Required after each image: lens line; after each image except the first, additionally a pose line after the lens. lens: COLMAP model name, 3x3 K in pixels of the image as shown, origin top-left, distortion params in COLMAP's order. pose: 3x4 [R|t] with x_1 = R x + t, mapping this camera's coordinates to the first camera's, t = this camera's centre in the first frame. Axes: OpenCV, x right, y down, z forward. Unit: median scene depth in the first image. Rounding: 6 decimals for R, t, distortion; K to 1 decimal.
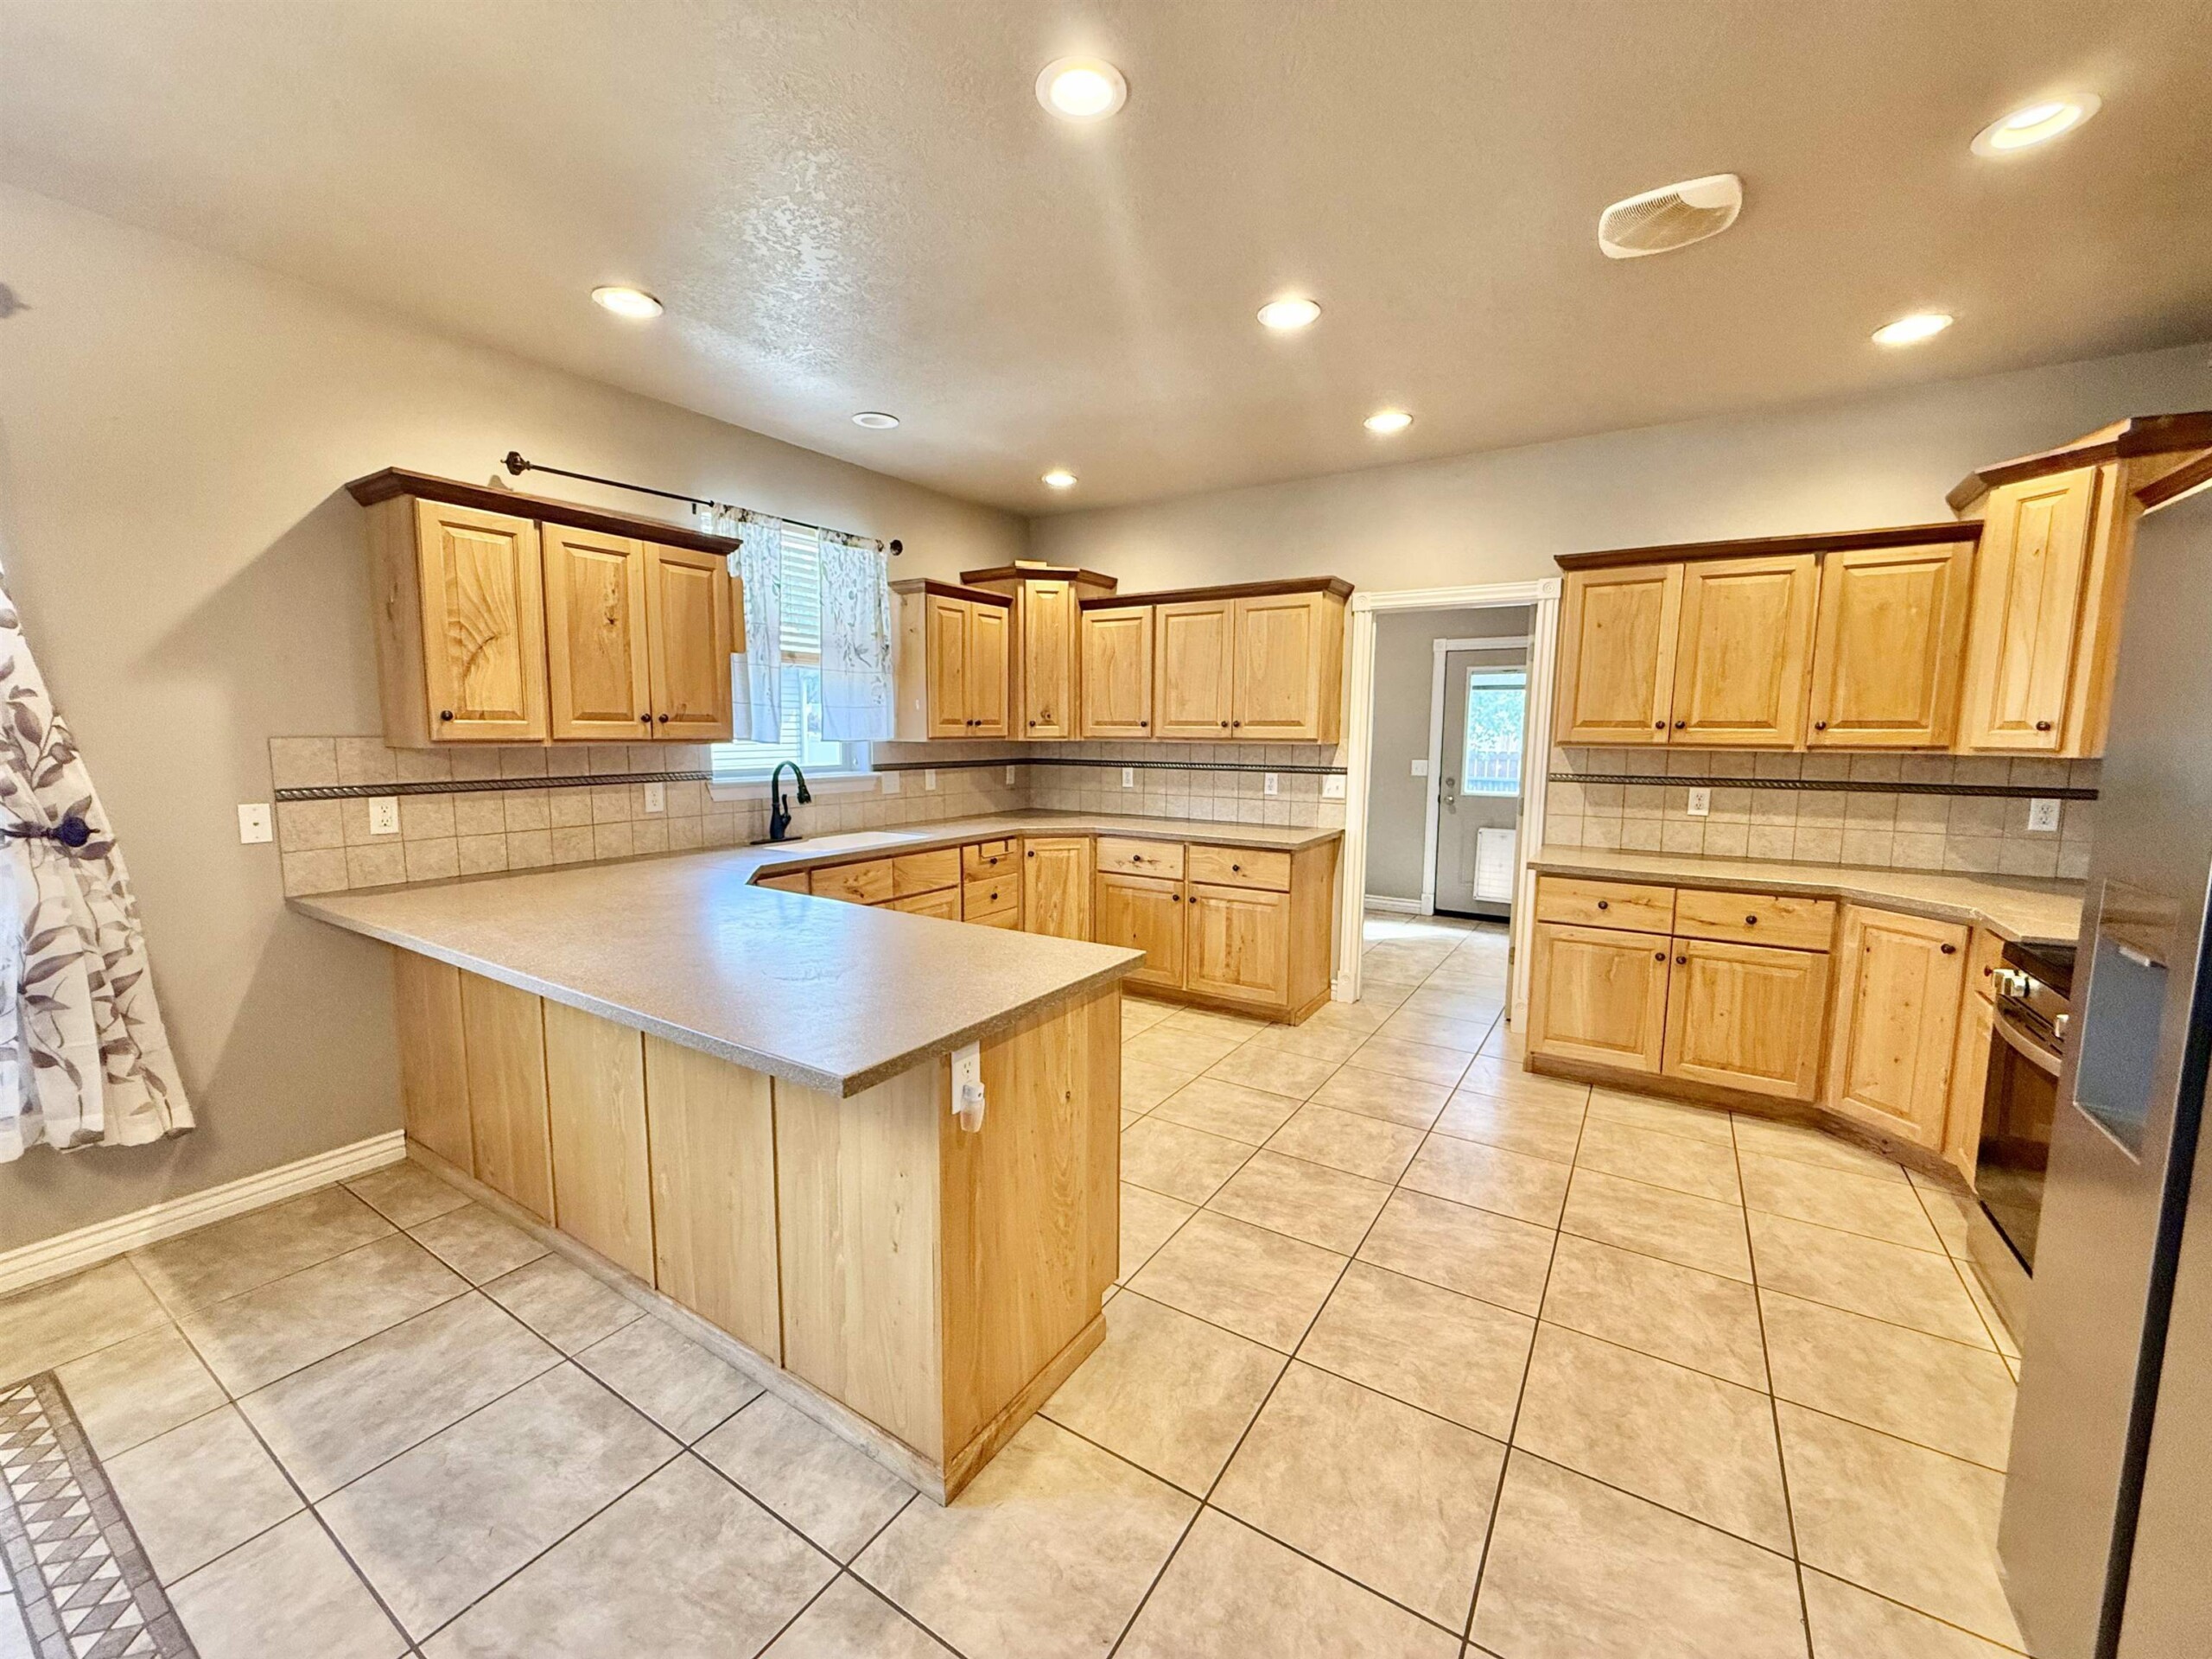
lens RADIAL K [[882.4, 0, 1092.0], [0, 882.4, 835.2], [0, 0, 1]] dist [0.002778, -0.000392]
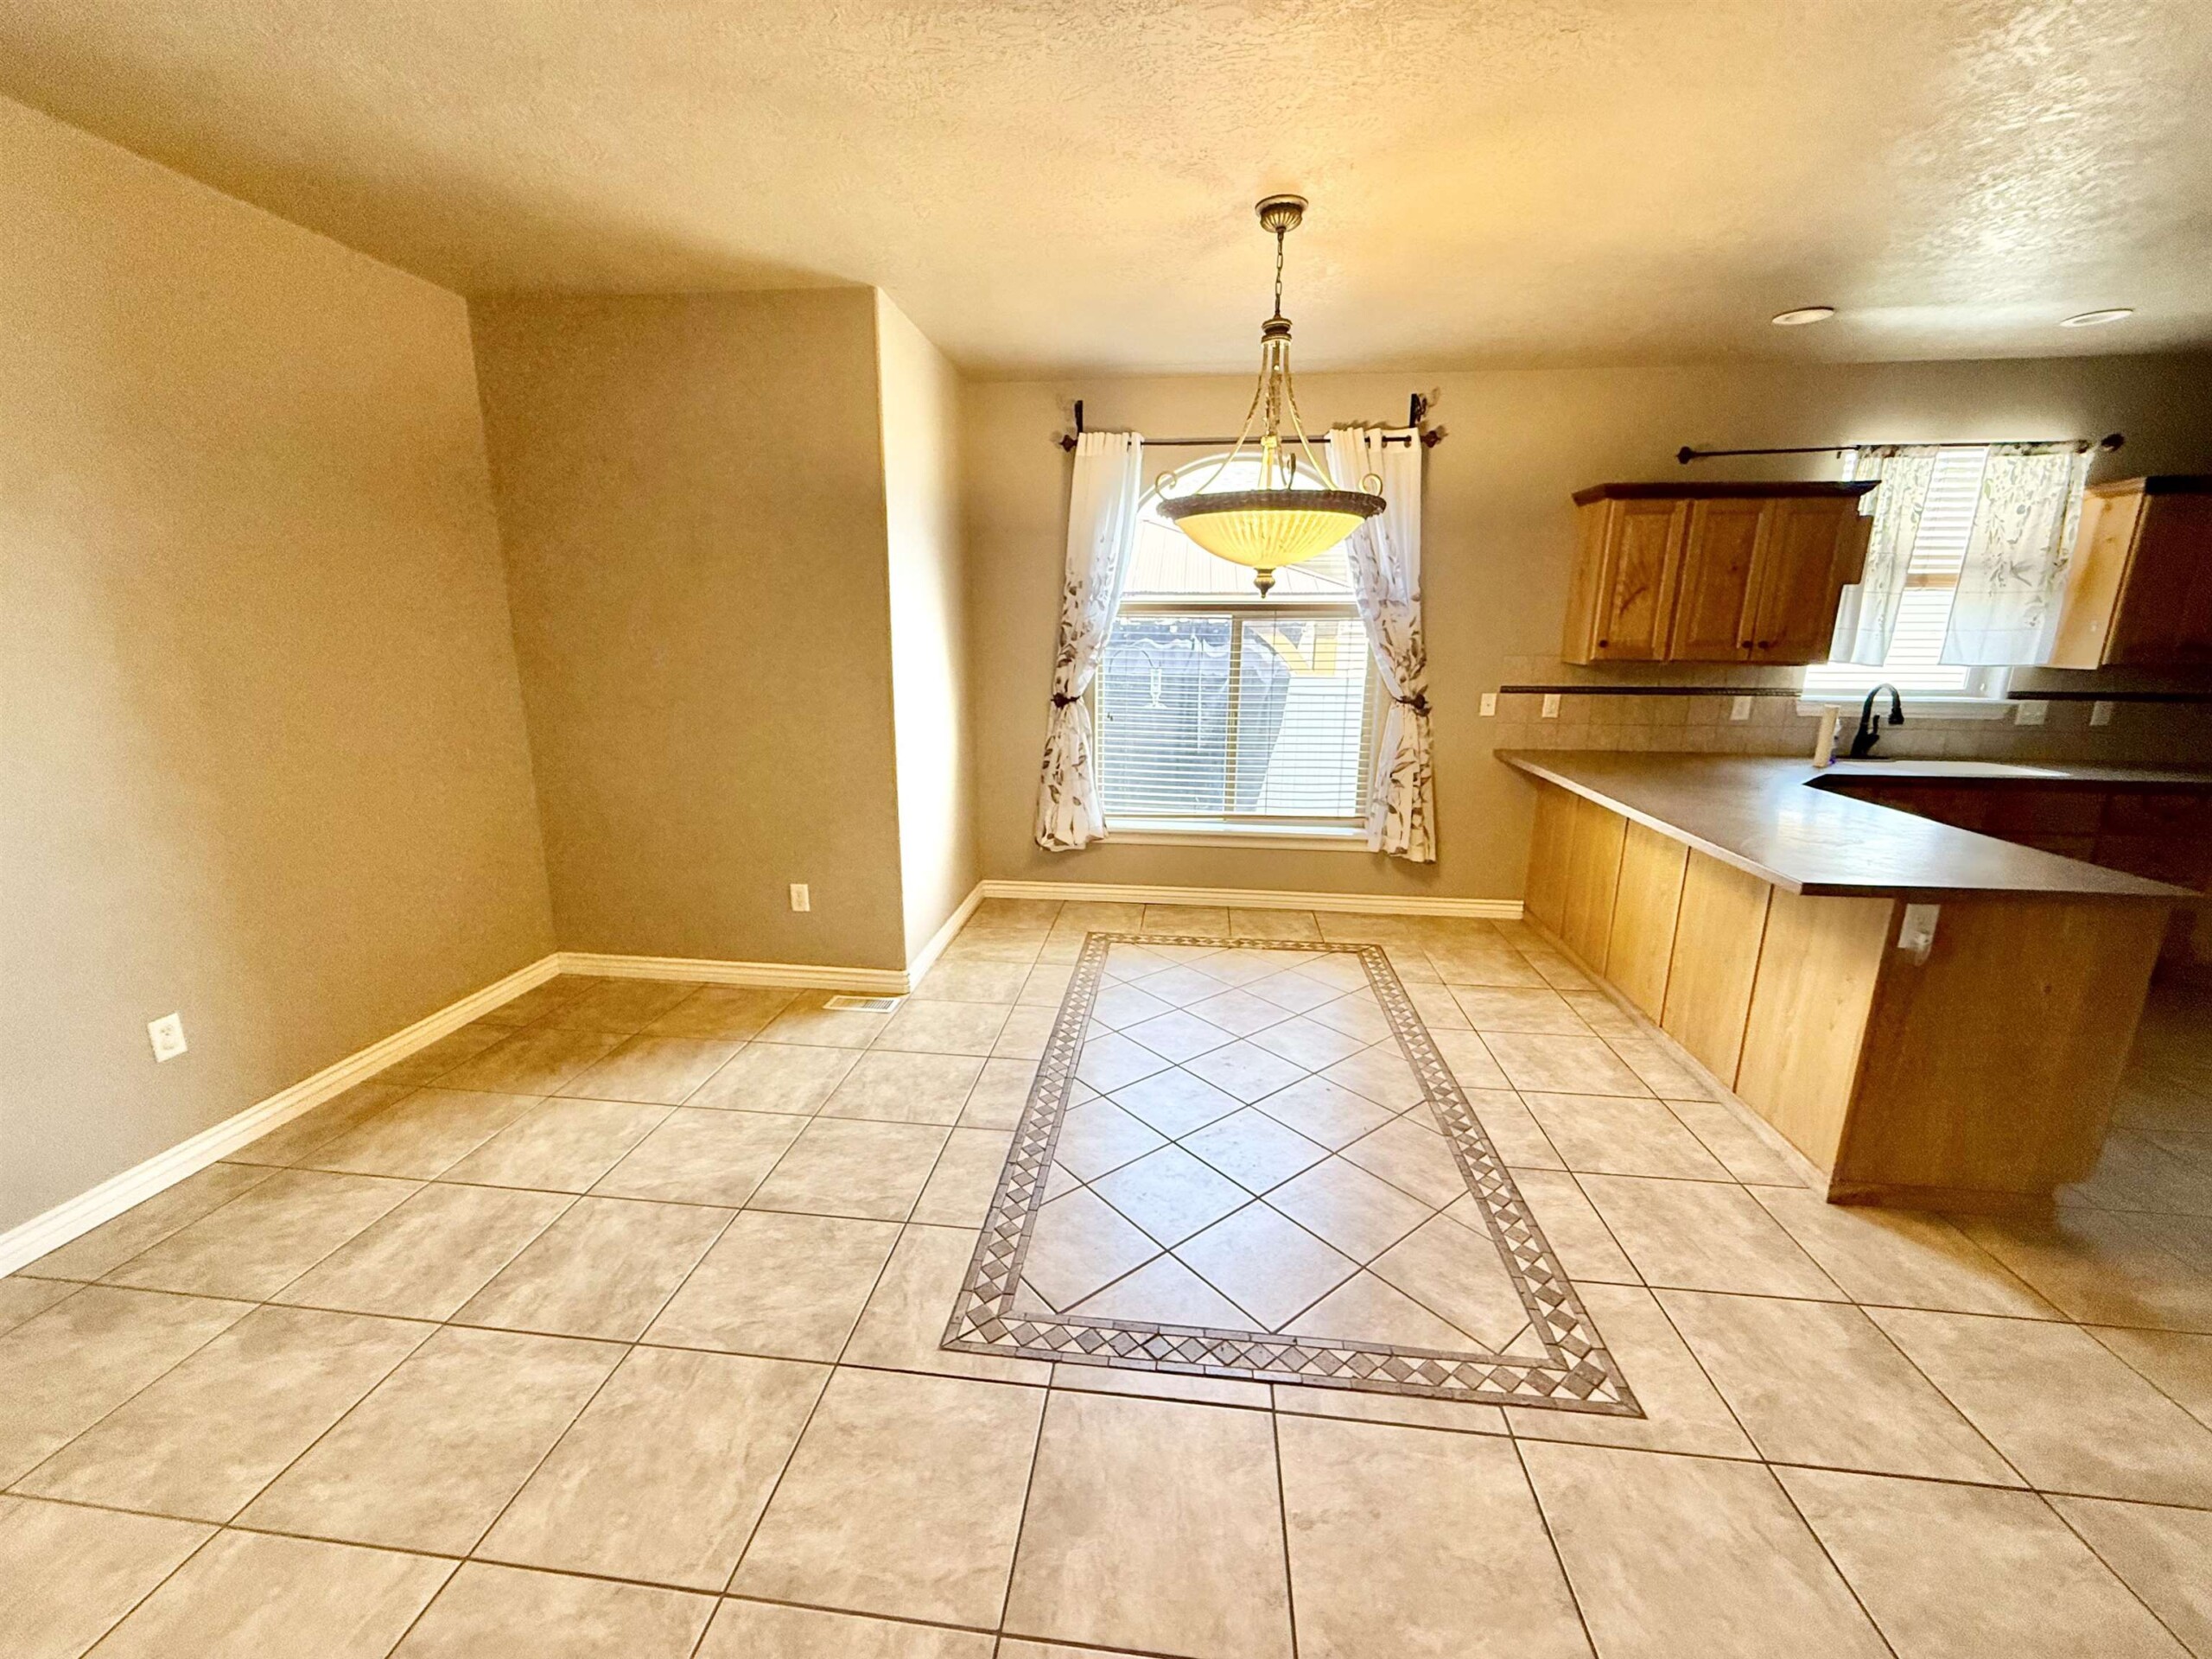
lens RADIAL K [[882.4, 0, 1102.2], [0, 882.4, 827.6], [0, 0, 1]] dist [0.002778, -0.000392]
pose [[0.448930, 0.196635, -0.871663, 0.220378], [-0.109528, 0.980240, 0.164719, 0.016176], [0.886829, 0.021524, 0.461596, -0.372056]]
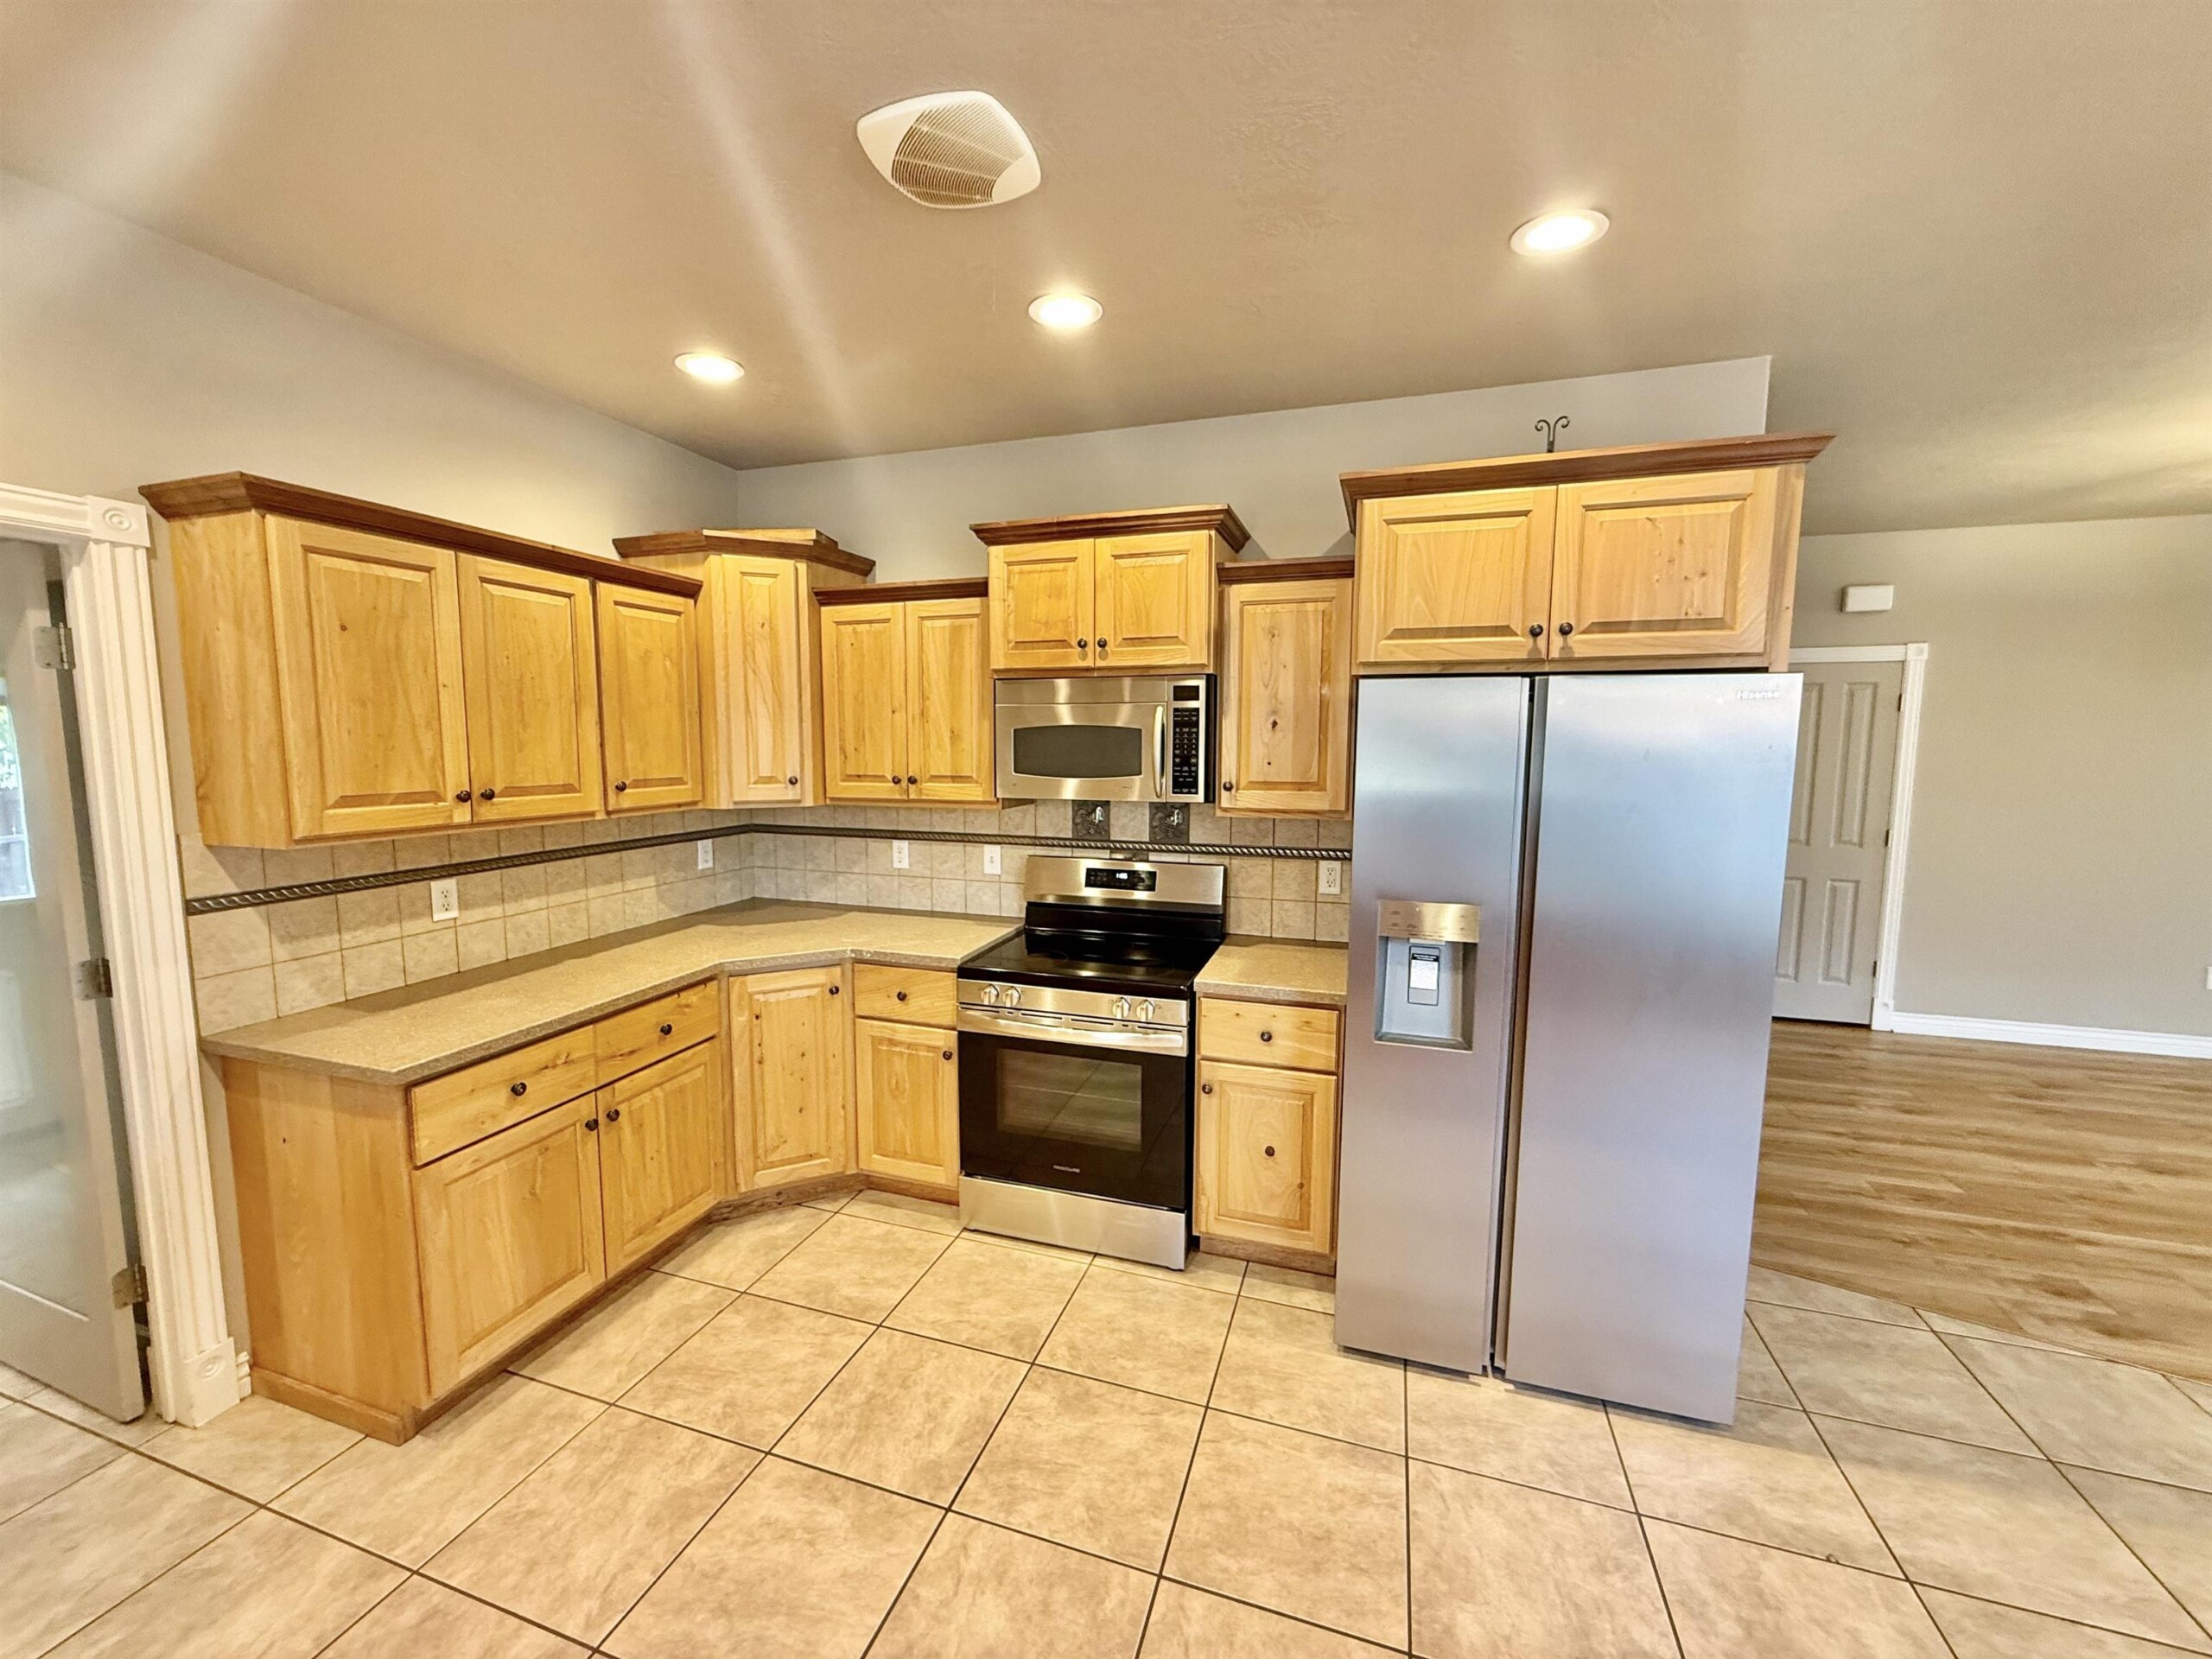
lens RADIAL K [[882.4, 0, 1098.8], [0, 882.4, 832.9], [0, 0, 1]] dist [0.002778, -0.000392]
pose [[-0.253577, -0.111868, 0.960825, -0.107379], [0.111998, 0.983215, 0.144032, -0.146518], [-0.960810, 0.144133, -0.236792, 0.744100]]
